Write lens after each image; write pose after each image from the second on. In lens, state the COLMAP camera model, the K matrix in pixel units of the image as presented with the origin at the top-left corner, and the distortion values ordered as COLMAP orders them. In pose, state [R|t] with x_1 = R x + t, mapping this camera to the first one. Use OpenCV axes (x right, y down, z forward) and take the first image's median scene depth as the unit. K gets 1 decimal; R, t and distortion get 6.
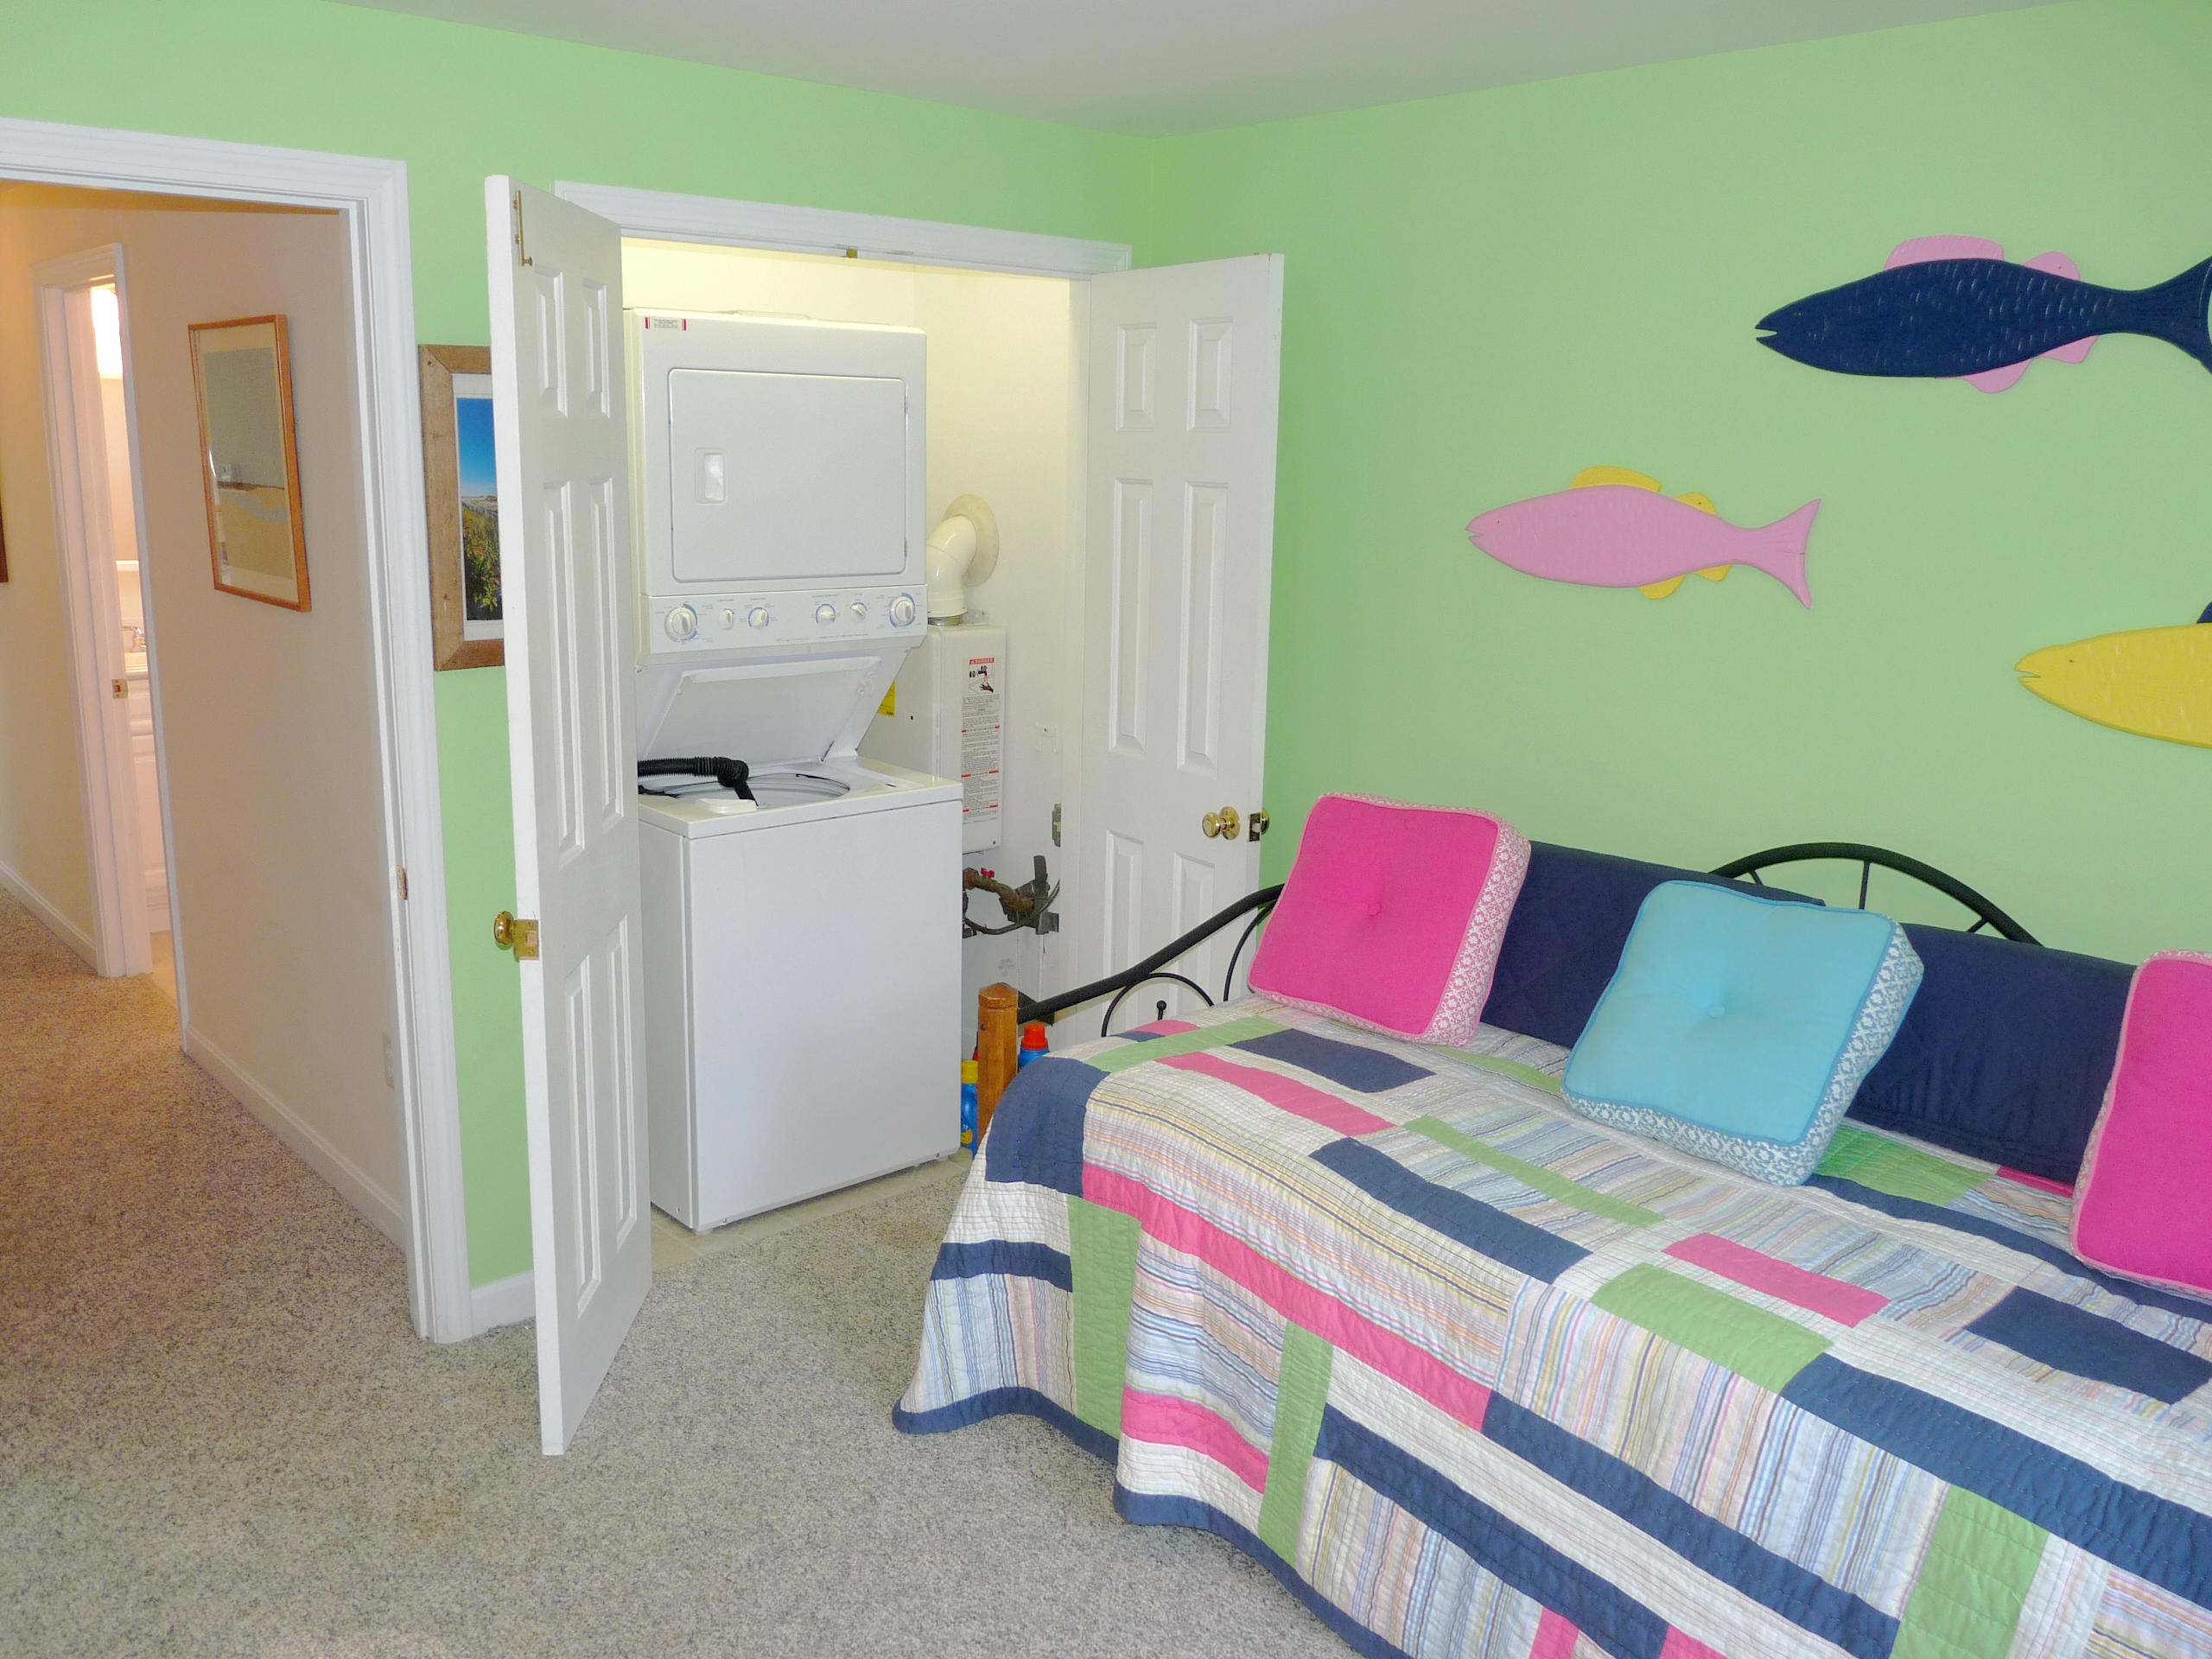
lens RADIAL K [[1779.8, 0, 1104.6], [0, 1779.8, 825.4], [0, 0, 1]] dist [-0.006196, -0.022707]
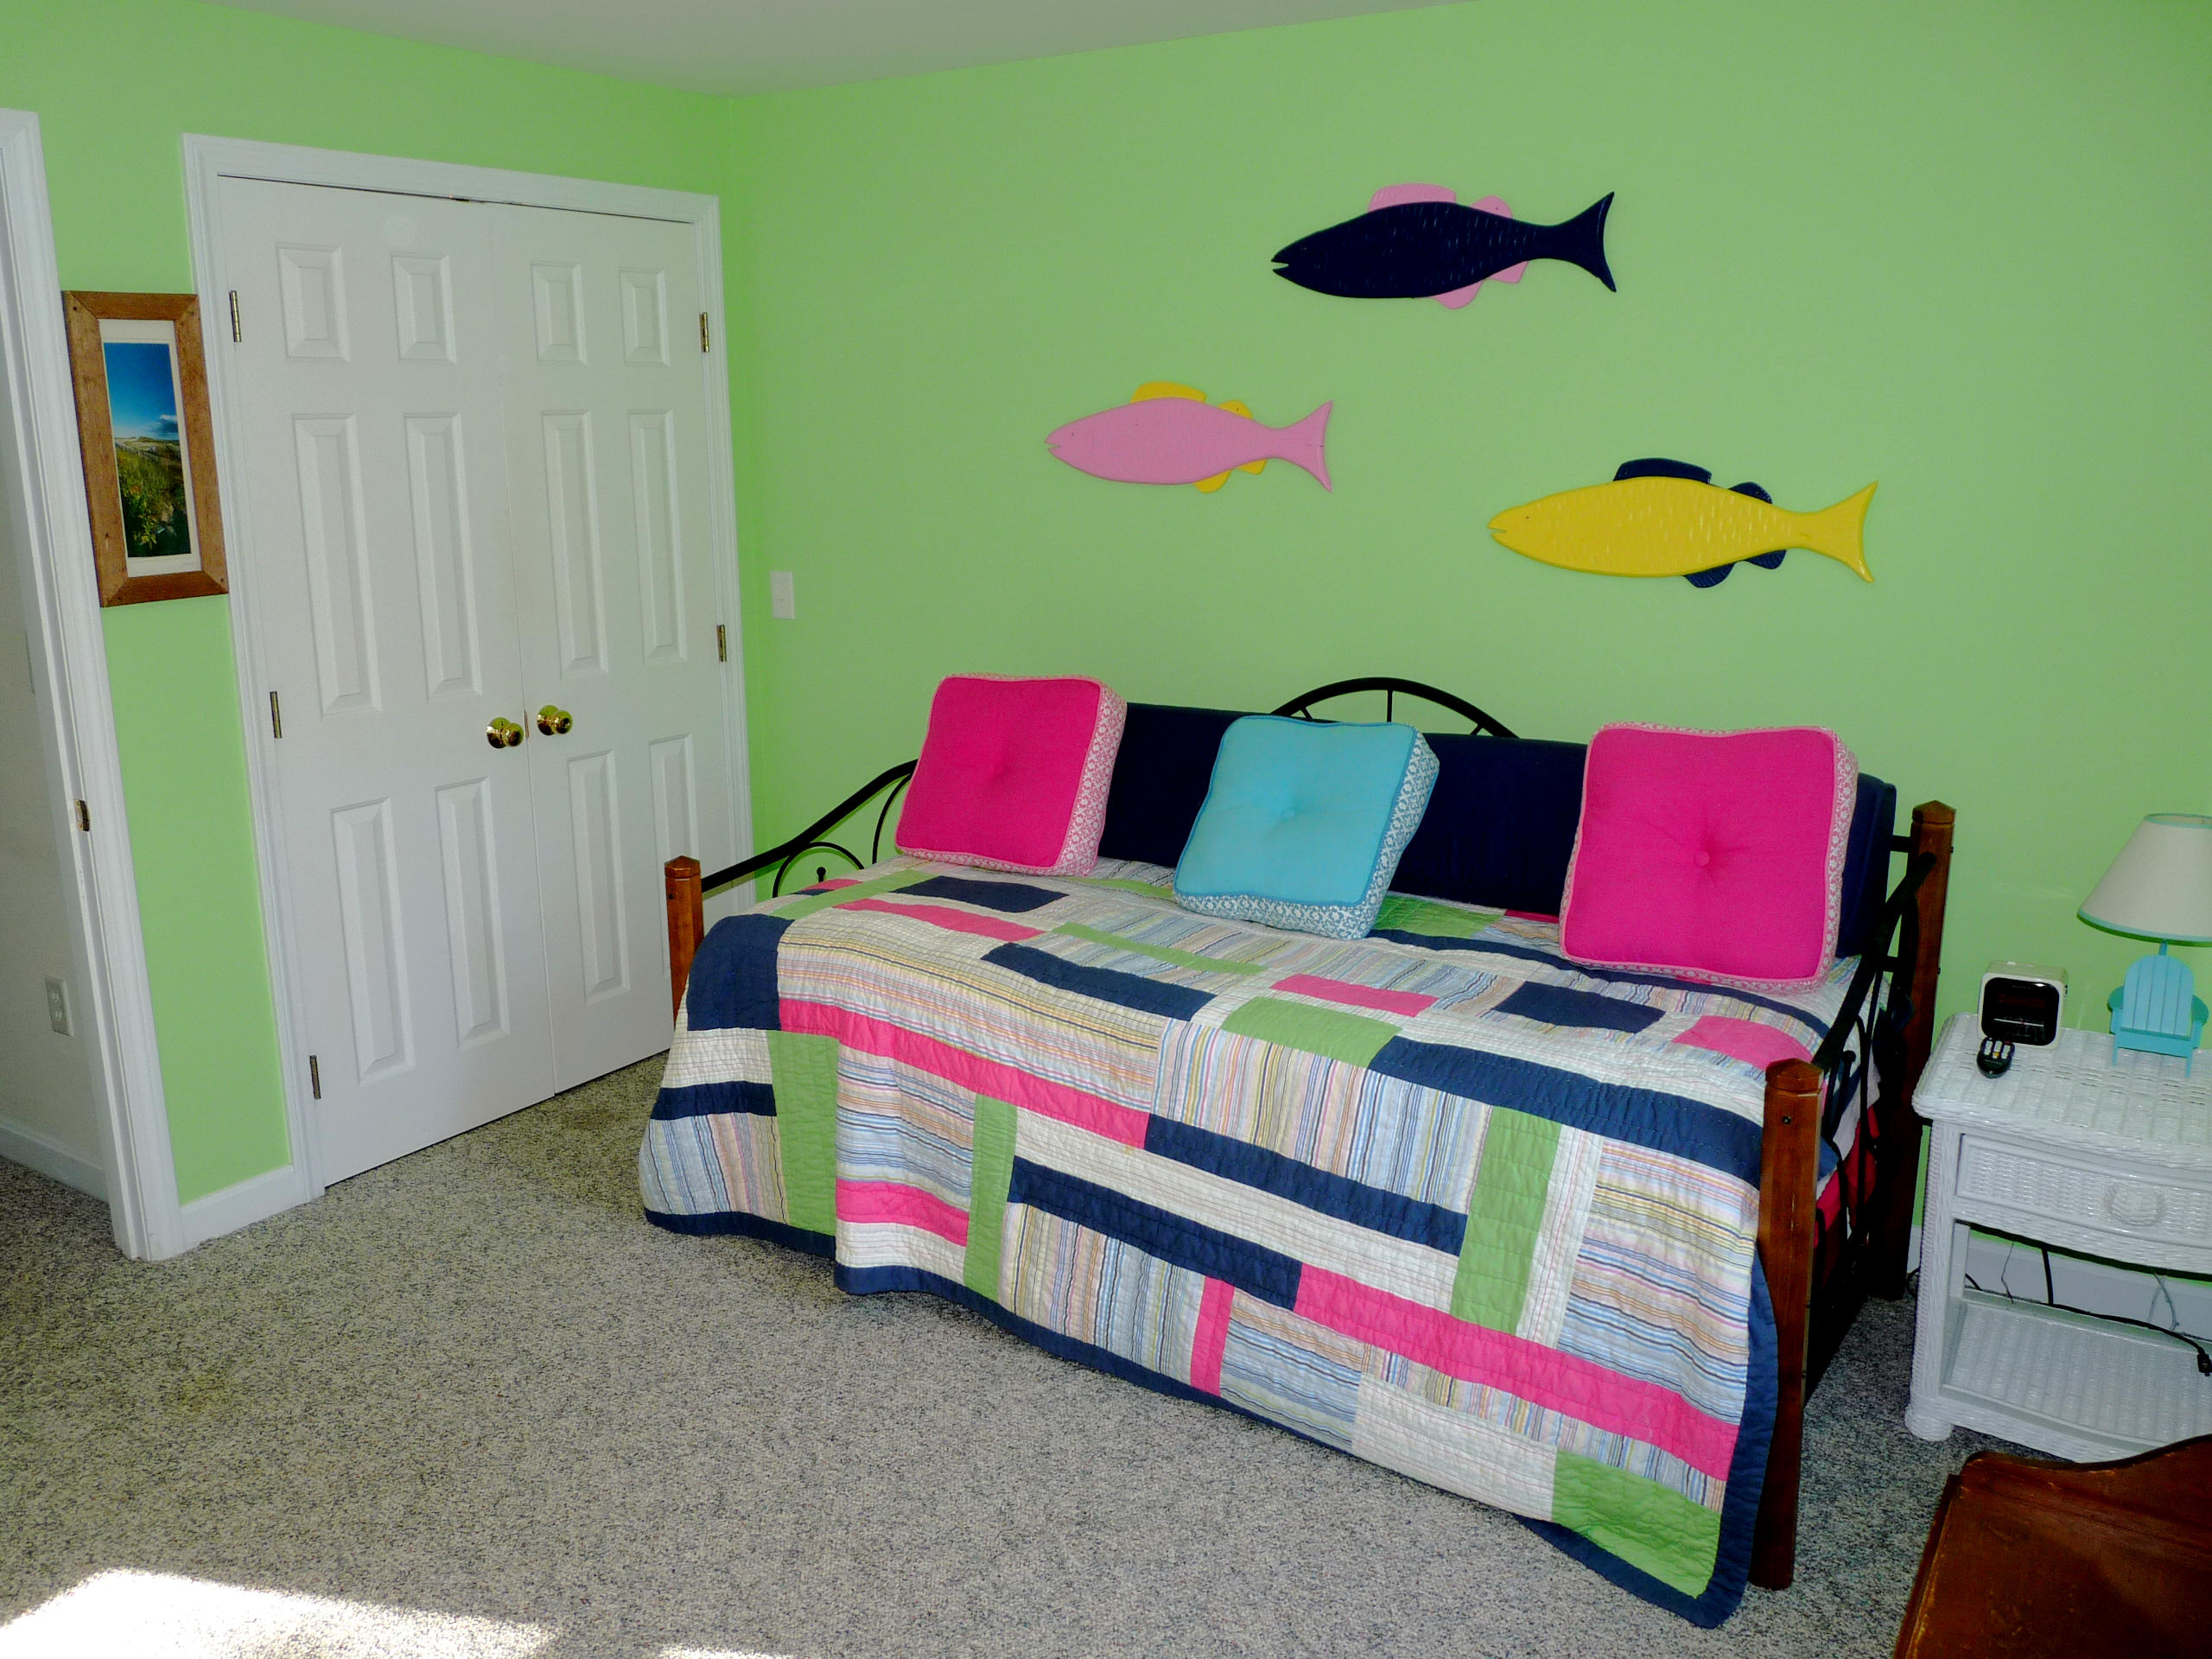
lens RADIAL K [[1779.8, 0, 1104.4], [0, 1779.8, 827.6], [0, 0, 1]] dist [-0.006196, -0.022707]
pose [[0.963533, -0.088216, 0.252630, -0.094708], [0.082922, 0.996057, 0.031546, 0.064203], [-0.254417, -0.009447, 0.967049, -0.169454]]
